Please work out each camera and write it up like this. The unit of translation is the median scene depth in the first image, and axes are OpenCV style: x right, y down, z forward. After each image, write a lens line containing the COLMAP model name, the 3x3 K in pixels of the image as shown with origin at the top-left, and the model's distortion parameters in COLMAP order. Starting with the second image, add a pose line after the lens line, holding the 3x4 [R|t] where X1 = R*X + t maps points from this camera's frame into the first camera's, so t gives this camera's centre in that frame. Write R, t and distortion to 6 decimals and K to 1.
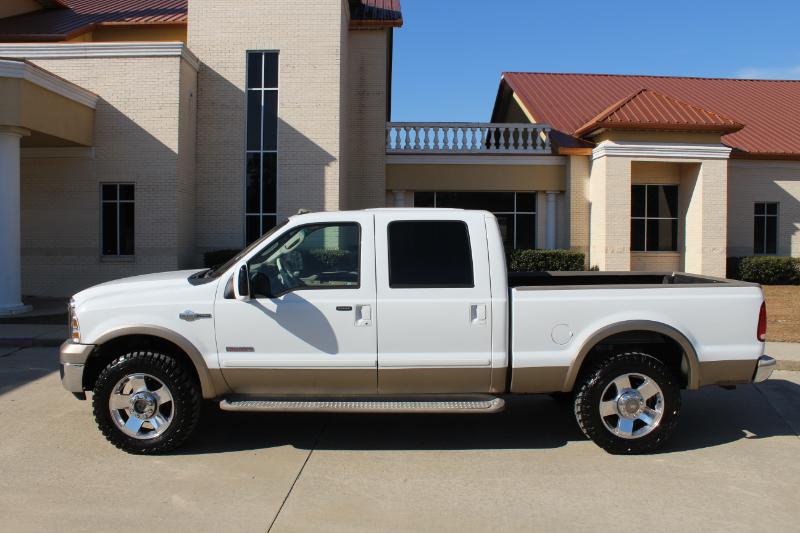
lens RADIAL K [[669.7, 0, 401.5], [0, 669.7, 264.7], [0, 0, 1]] dist [-0.156301, 0.129909]
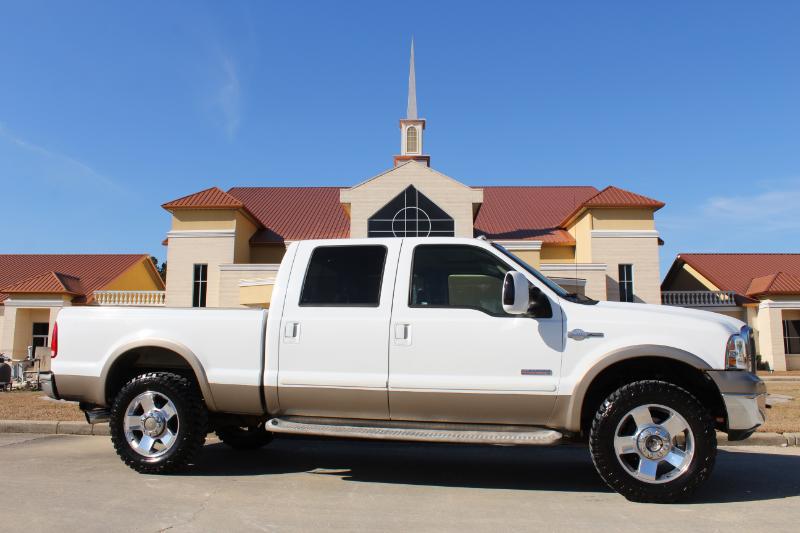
lens RADIAL K [[669.7, 0, 395.8], [0, 669.7, 254.7], [0, 0, 1]] dist [-0.156301, 0.129909]
pose [[0.999060, -0.007834, -0.042625, -0.979463], [-0.000884, 0.979636, -0.200781, 0.101615], [0.043330, 0.200630, 0.978708, -1.350435]]
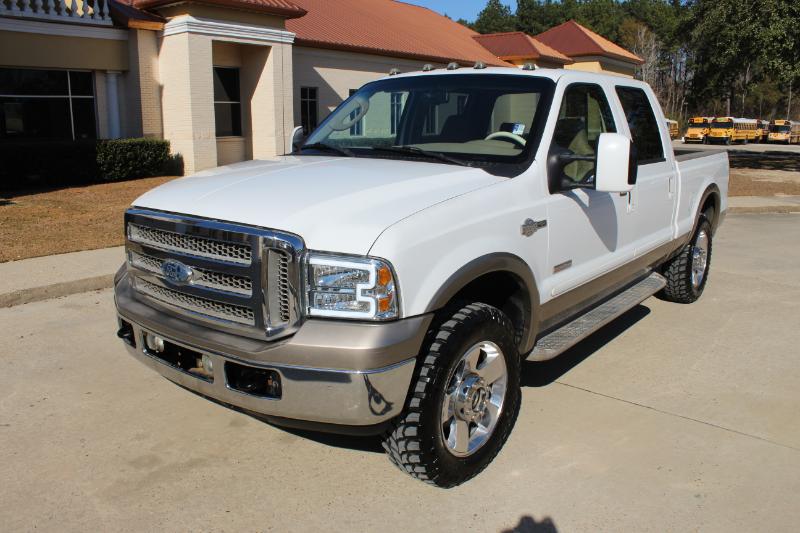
lens RADIAL K [[669.7, 0, 400.1], [0, 669.7, 250.7], [0, 0, 1]] dist [-0.156301, 0.129909]
pose [[0.632600, -0.153227, 0.759170, -0.292754], [0.043829, 0.985745, 0.162436, -0.002084], [-0.773237, -0.069484, 0.630298, 0.236970]]
